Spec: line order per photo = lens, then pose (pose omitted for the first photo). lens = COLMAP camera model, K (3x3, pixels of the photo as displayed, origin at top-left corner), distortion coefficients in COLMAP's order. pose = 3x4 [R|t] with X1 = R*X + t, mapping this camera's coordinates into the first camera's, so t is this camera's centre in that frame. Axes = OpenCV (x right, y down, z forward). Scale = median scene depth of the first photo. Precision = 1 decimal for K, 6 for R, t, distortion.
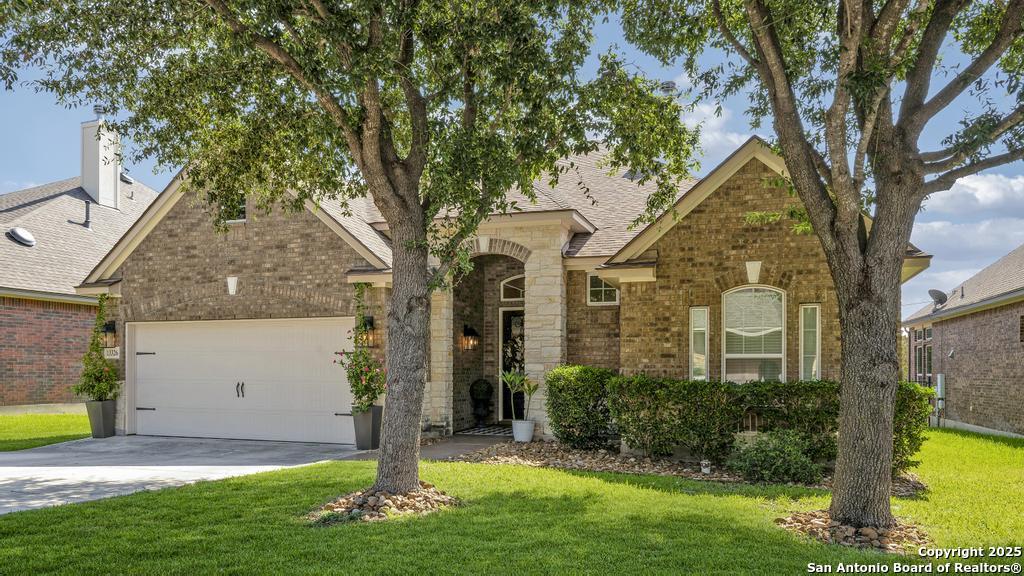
lens RADIAL K [[782.3, 0, 511.9], [0, 782.3, 298.3], [0, 0, 1]] dist [-0.002118, 0.003223]
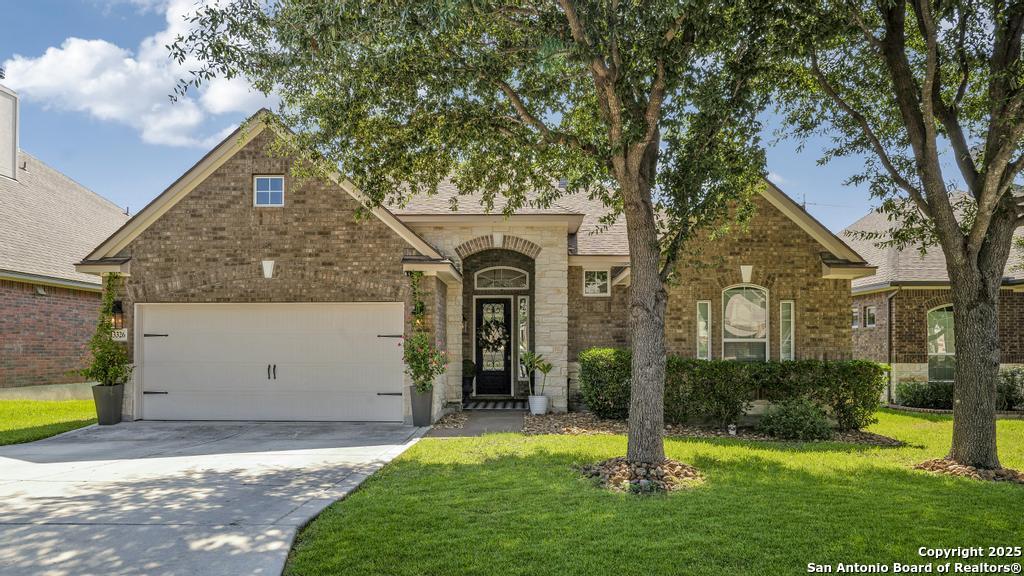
lens RADIAL K [[678.5, 0, 511.9], [0, 678.5, 280.7], [0, 0, 1]] dist [-0.000131, -0.003199]
pose [[0.947705, 0.029790, 0.317753, -0.335373], [-0.027525, 0.999554, -0.011616, 0.000577], [-0.317957, 0.002262, 0.948102, 0.066976]]
